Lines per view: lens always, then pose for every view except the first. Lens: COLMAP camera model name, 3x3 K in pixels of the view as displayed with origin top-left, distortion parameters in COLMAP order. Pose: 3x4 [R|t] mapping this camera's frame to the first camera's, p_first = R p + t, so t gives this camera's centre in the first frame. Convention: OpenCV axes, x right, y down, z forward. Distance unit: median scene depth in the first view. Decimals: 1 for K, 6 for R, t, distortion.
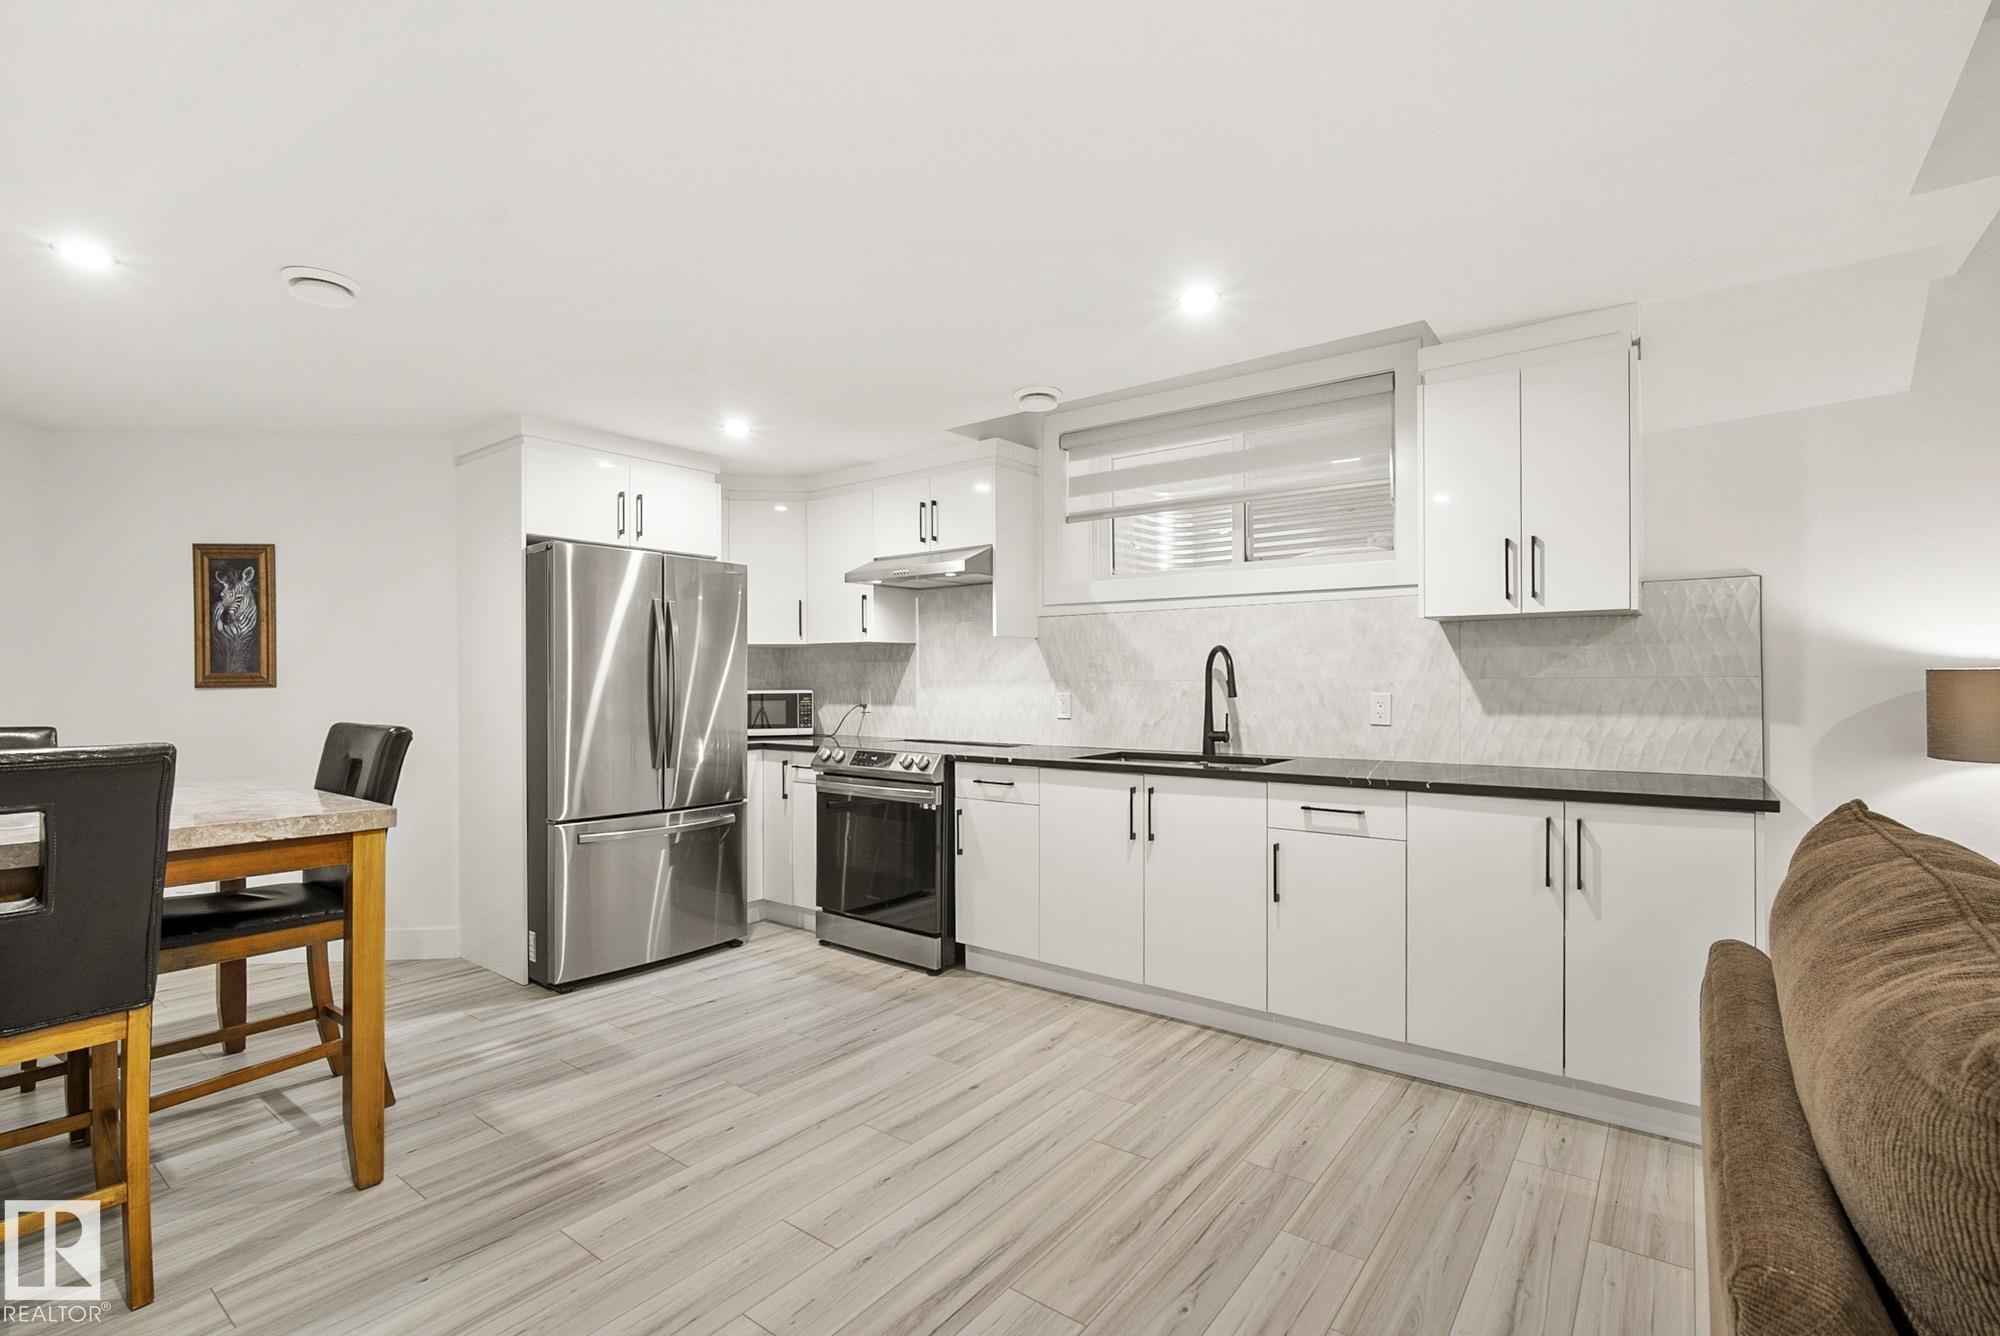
lens RADIAL K [[893.3, 0, 997.9], [0, 893.3, 681.0], [0, 0, 1]] dist [-0.004247, -0.000289]
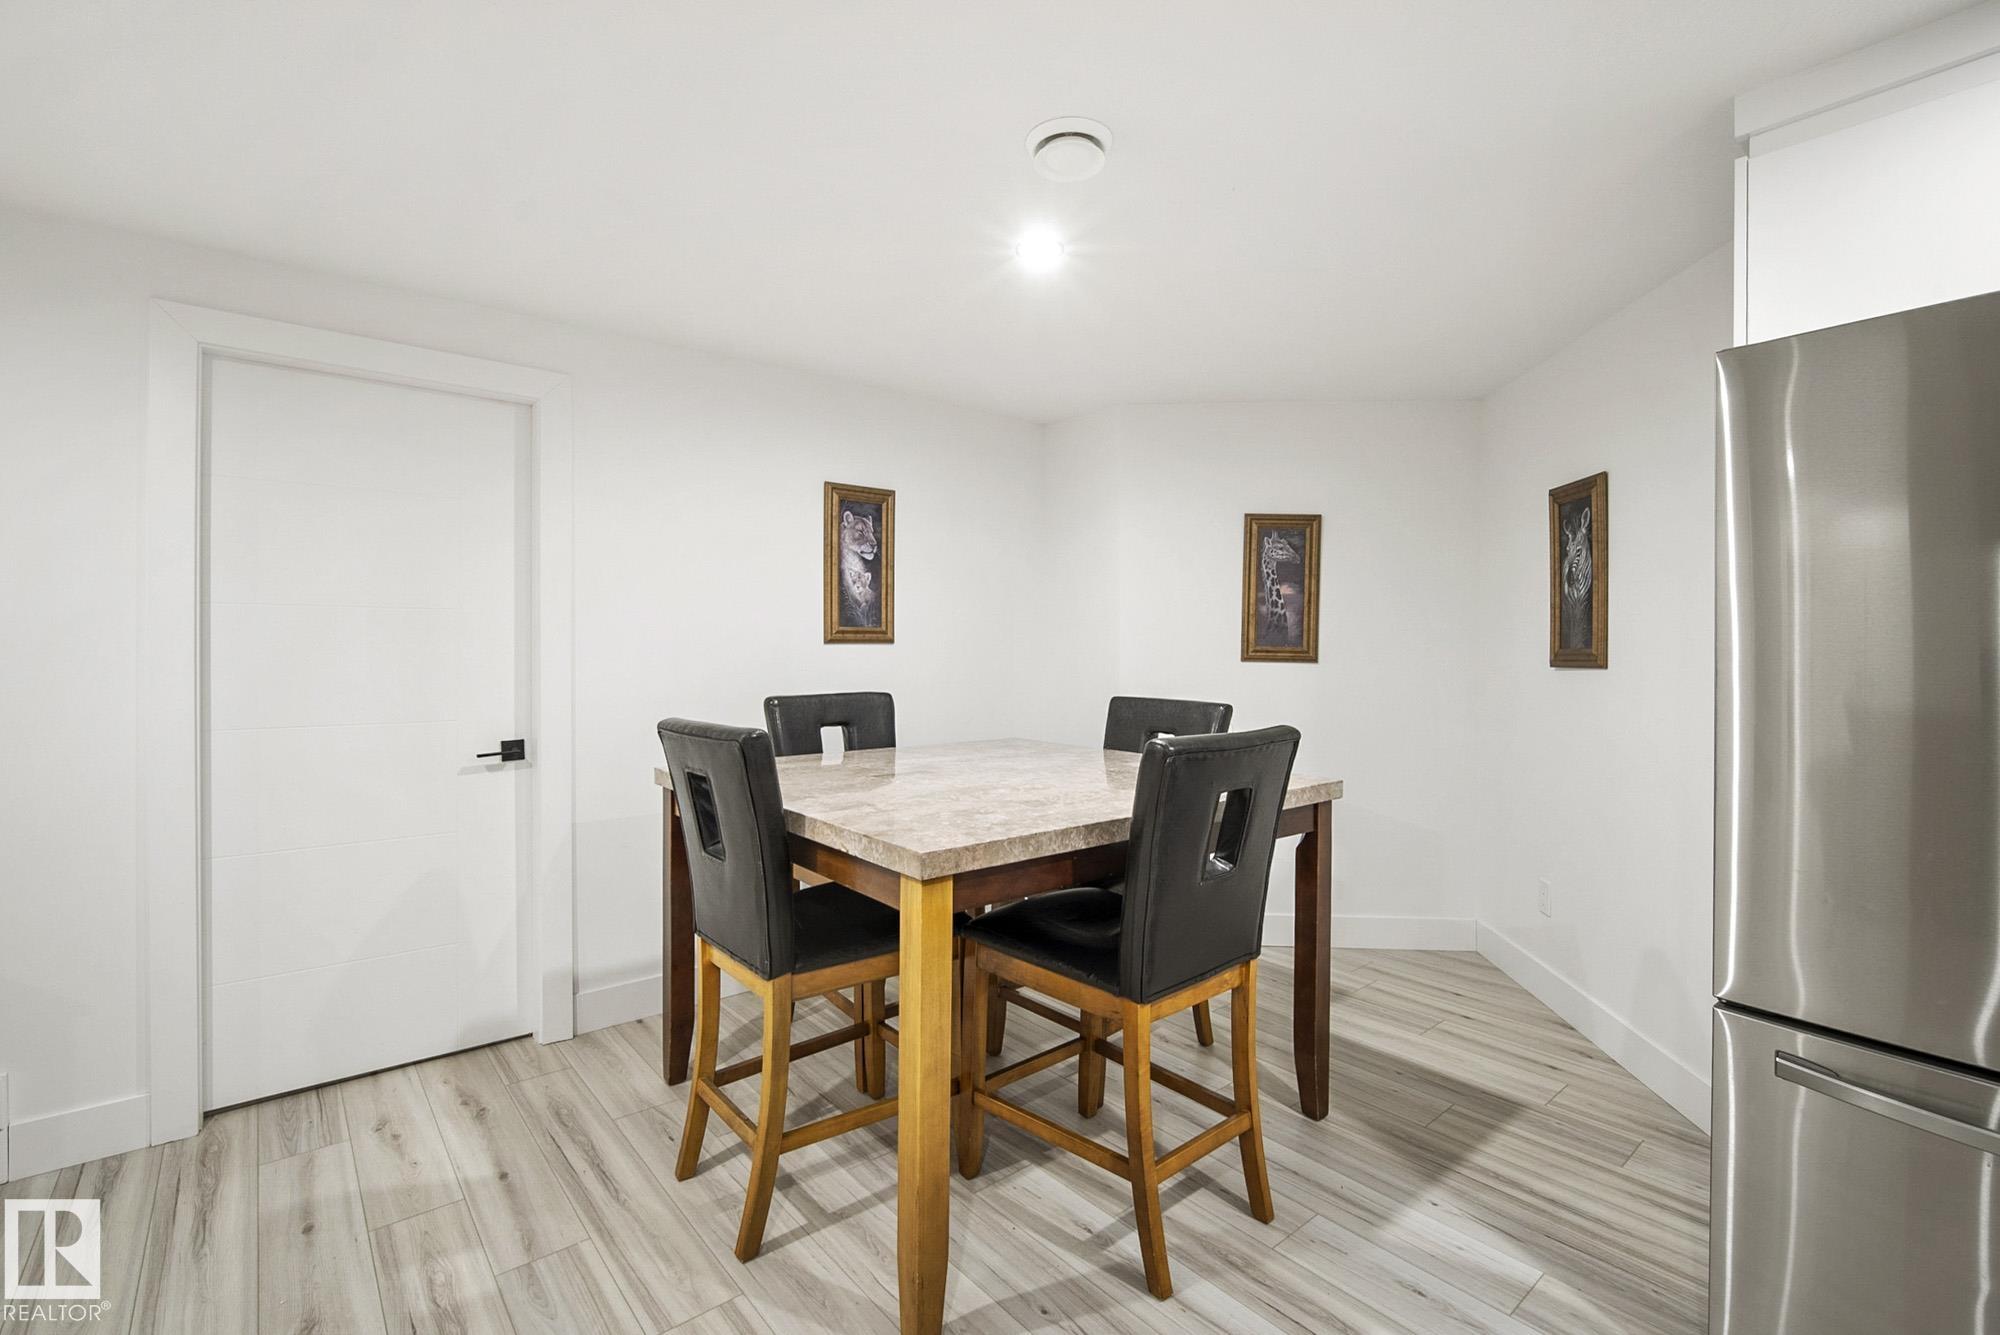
lens RADIAL K [[893.3, 0, 995.5], [0, 893.3, 660.3], [0, 0, 1]] dist [-0.004247, -0.000289]
pose [[-0.227002, 0.005586, -0.973878, 0.001634], [0.007970, 0.999961, 0.003878, -0.006845], [0.973862, -0.006881, -0.227037, 0.690008]]
